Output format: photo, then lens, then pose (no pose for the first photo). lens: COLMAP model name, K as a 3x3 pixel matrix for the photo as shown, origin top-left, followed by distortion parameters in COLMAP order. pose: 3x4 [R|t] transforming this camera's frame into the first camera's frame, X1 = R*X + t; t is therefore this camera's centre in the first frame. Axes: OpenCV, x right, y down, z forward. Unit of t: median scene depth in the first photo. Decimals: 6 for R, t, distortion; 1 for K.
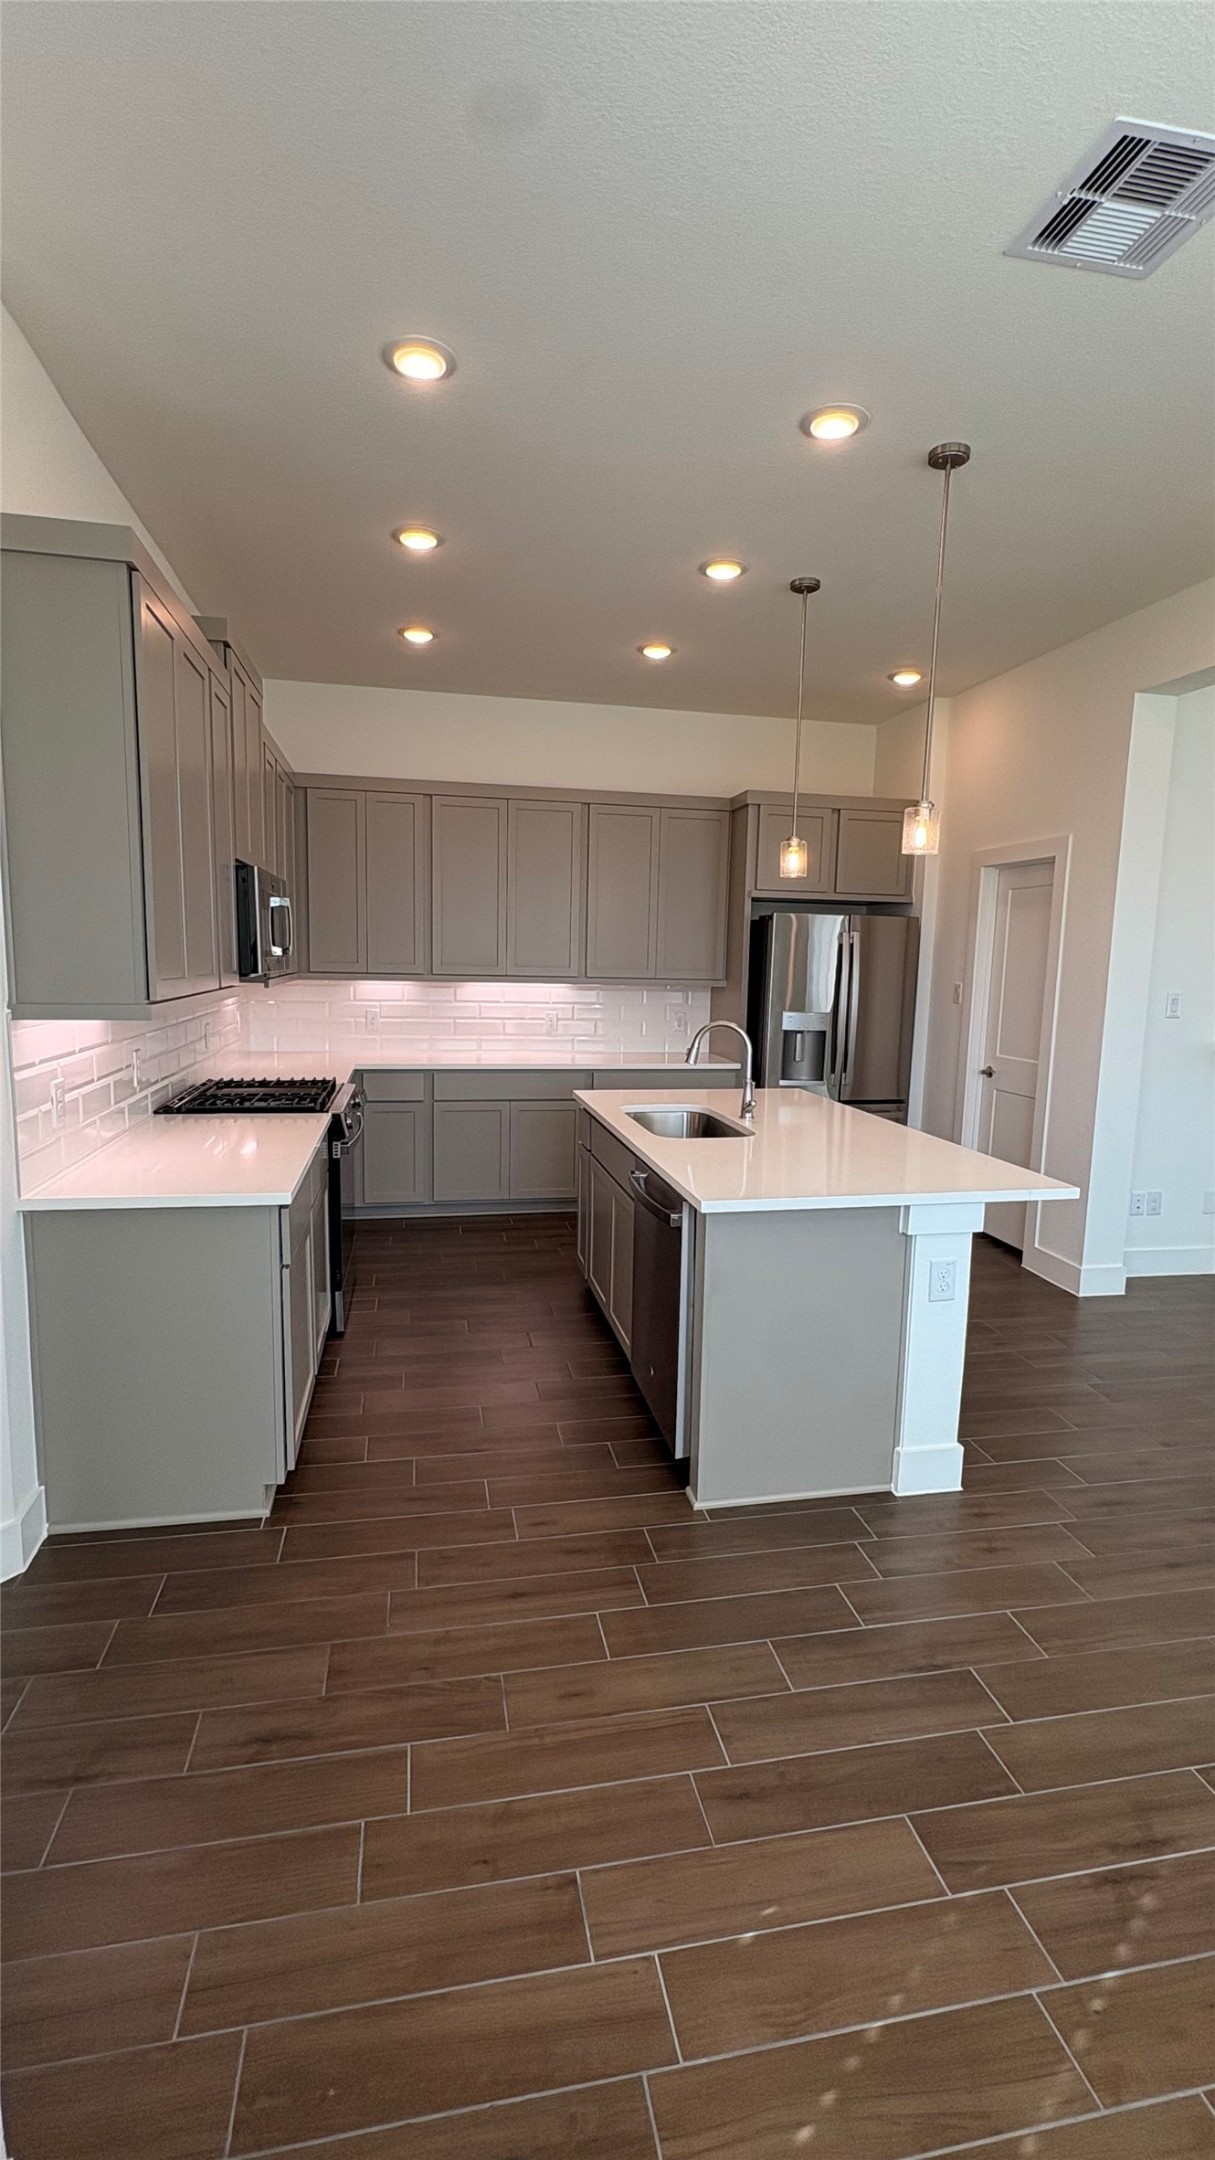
lens RADIAL K [[963.6, 0, 612.7], [0, 963.6, 1081.8], [0, 0, 1]] dist [-0.000229, 0.001279]
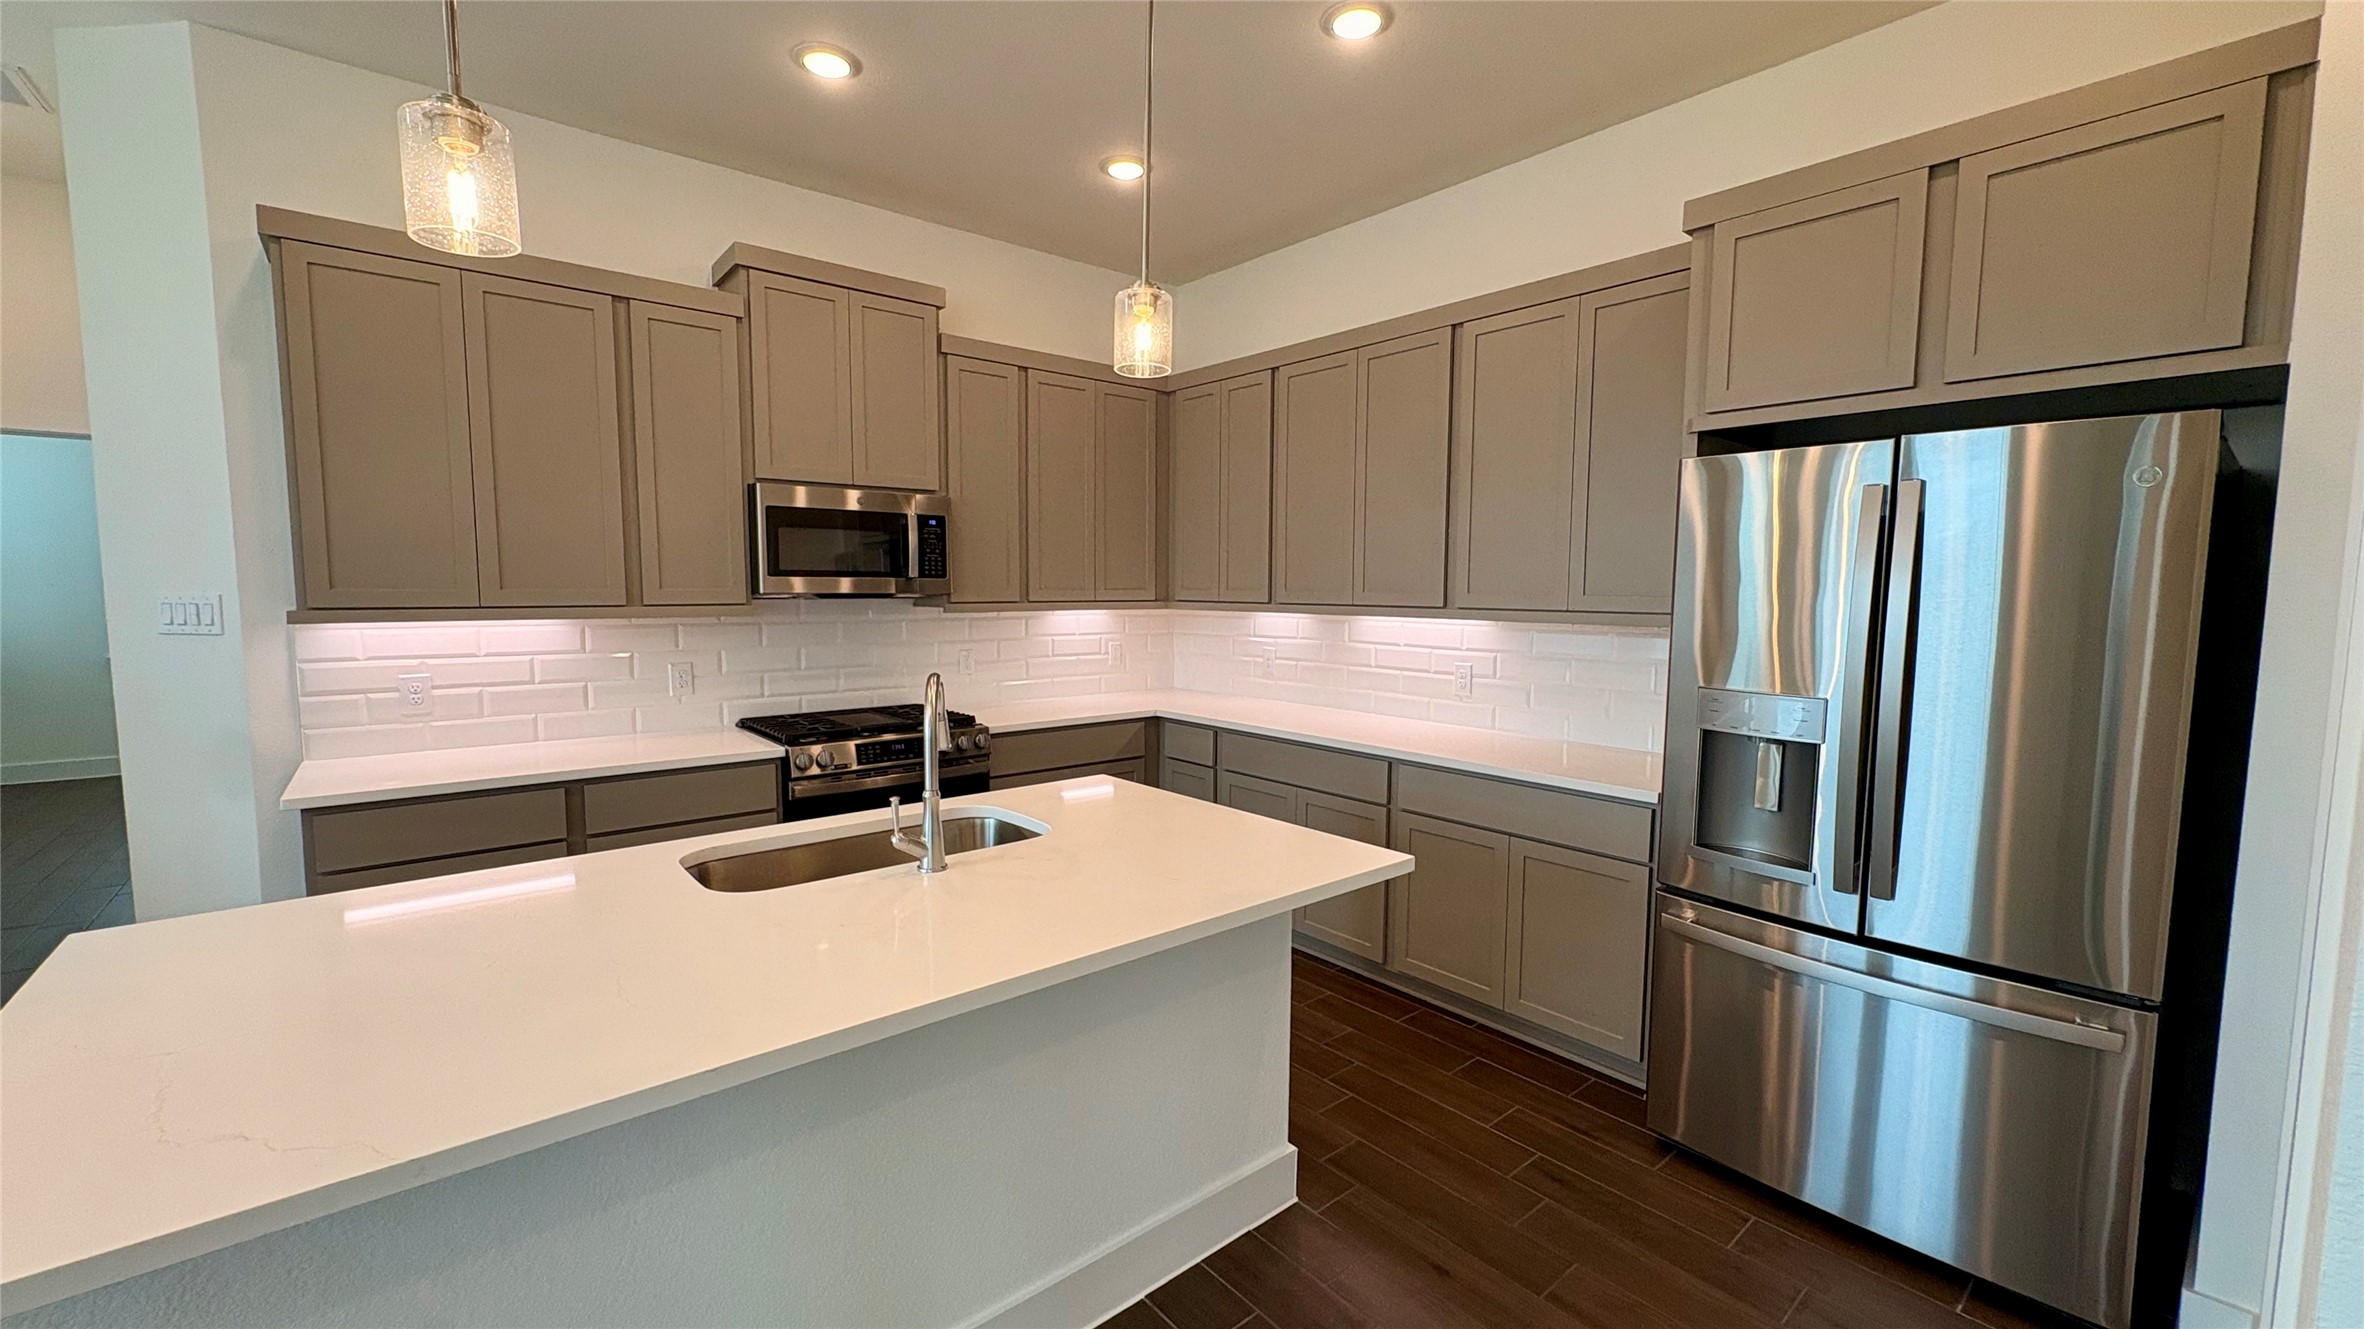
lens RADIAL K [[944.0, 0, 1180.7], [0, 944.0, 660.9], [0, 0, 1]] dist [0.002341, 0.000432]
pose [[0.478589, 0.049055, -0.876668, 0.734398], [-0.109094, 0.994024, -0.003934, -0.096112], [0.871236, 0.097522, 0.481080, 1.011152]]
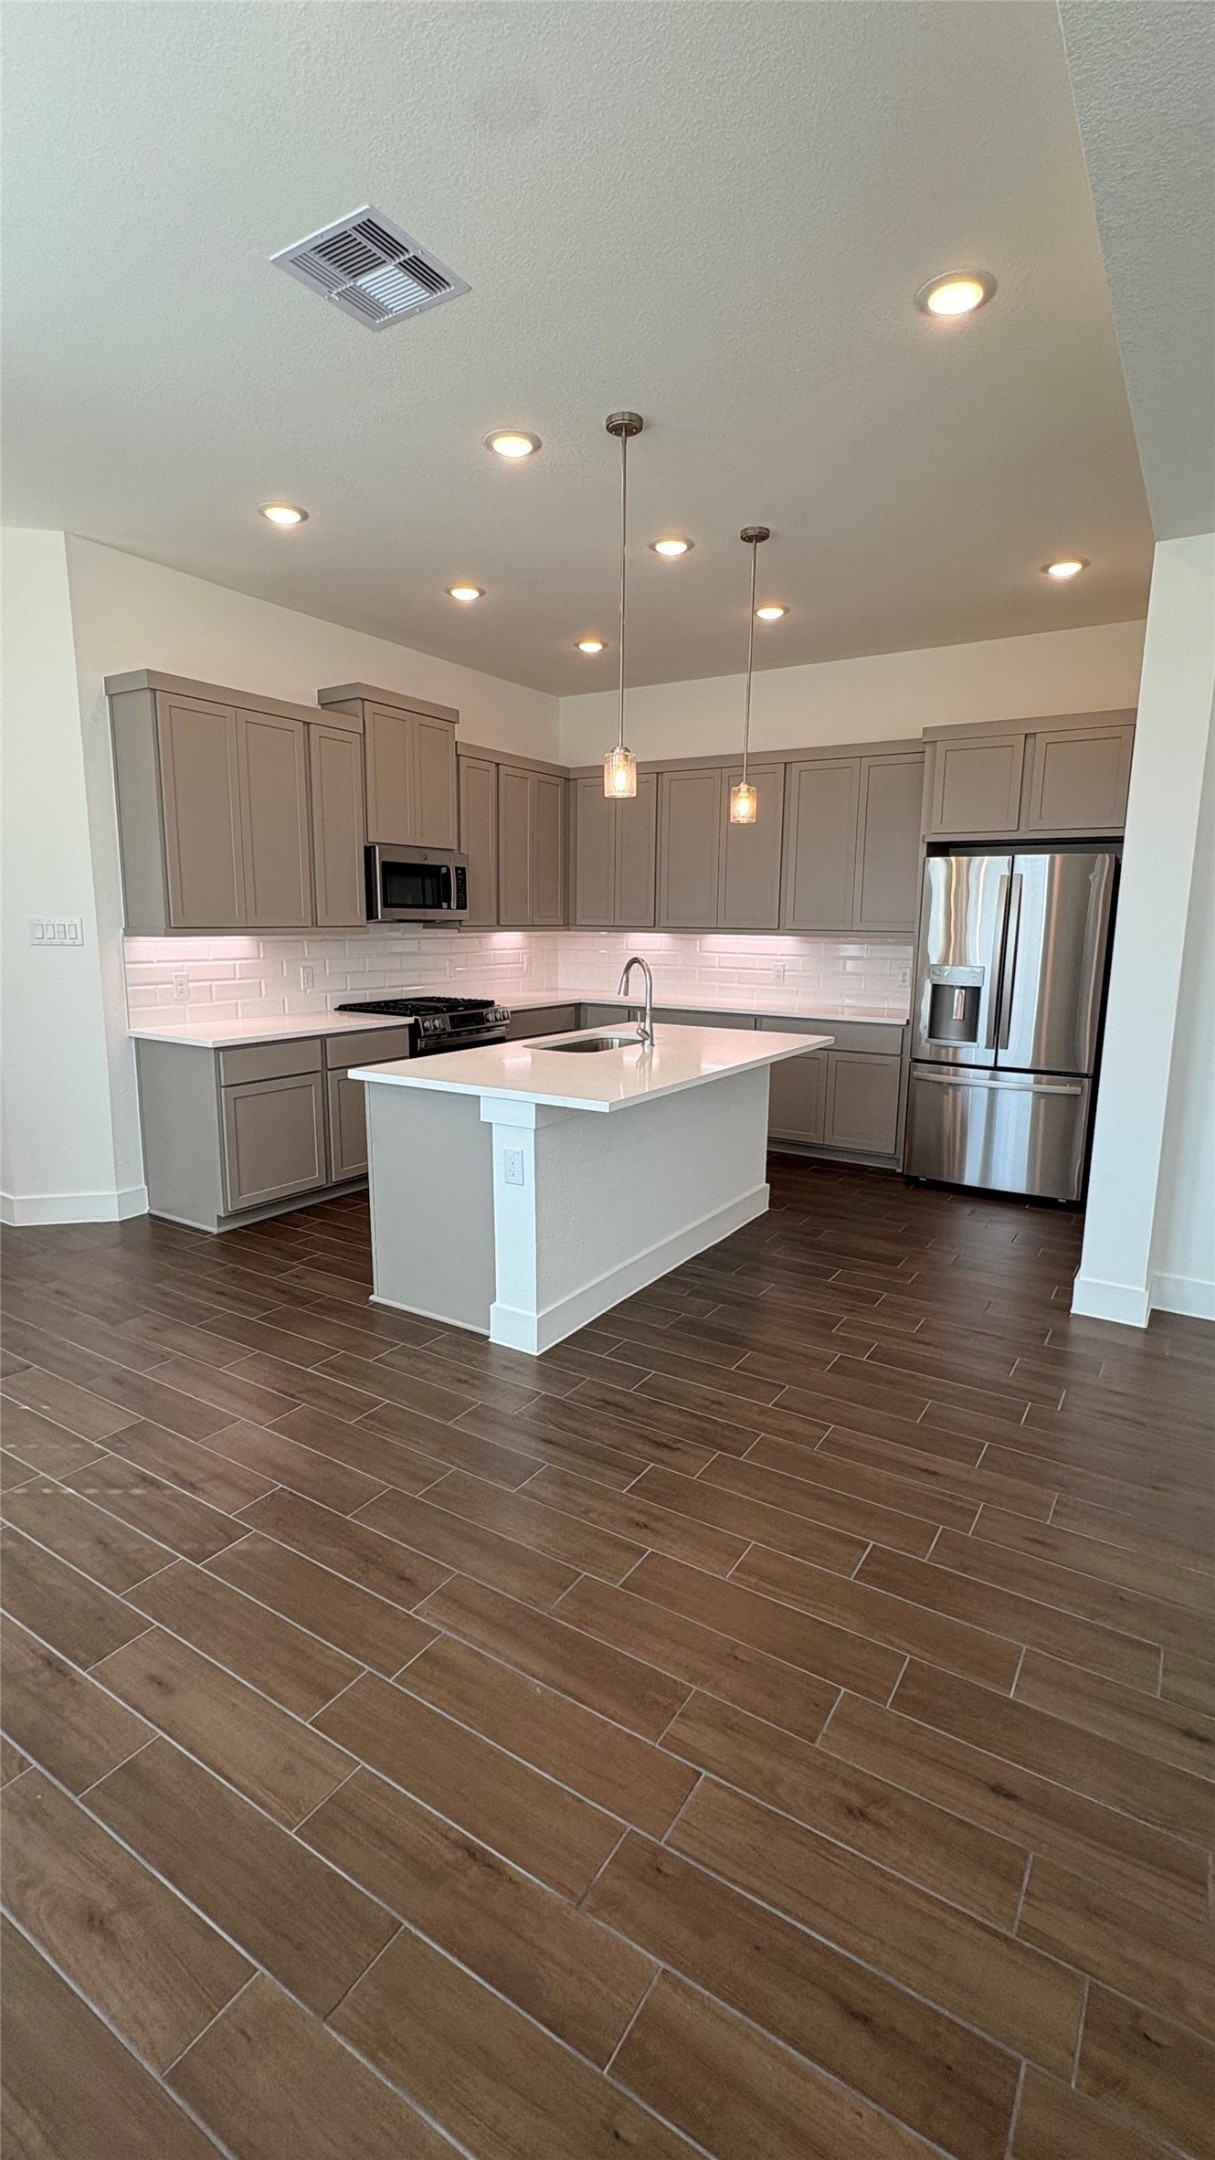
lens RADIAL K [[963.6, 0, 609.2], [0, 963.6, 1082.6], [0, 0, 1]] dist [-0.000229, 0.001279]
pose [[0.721095, 0.104153, -0.684963, 1.020085], [-0.085737, 0.994452, 0.060953, 0.018732], [0.687511, 0.014774, 0.726024, 0.189207]]
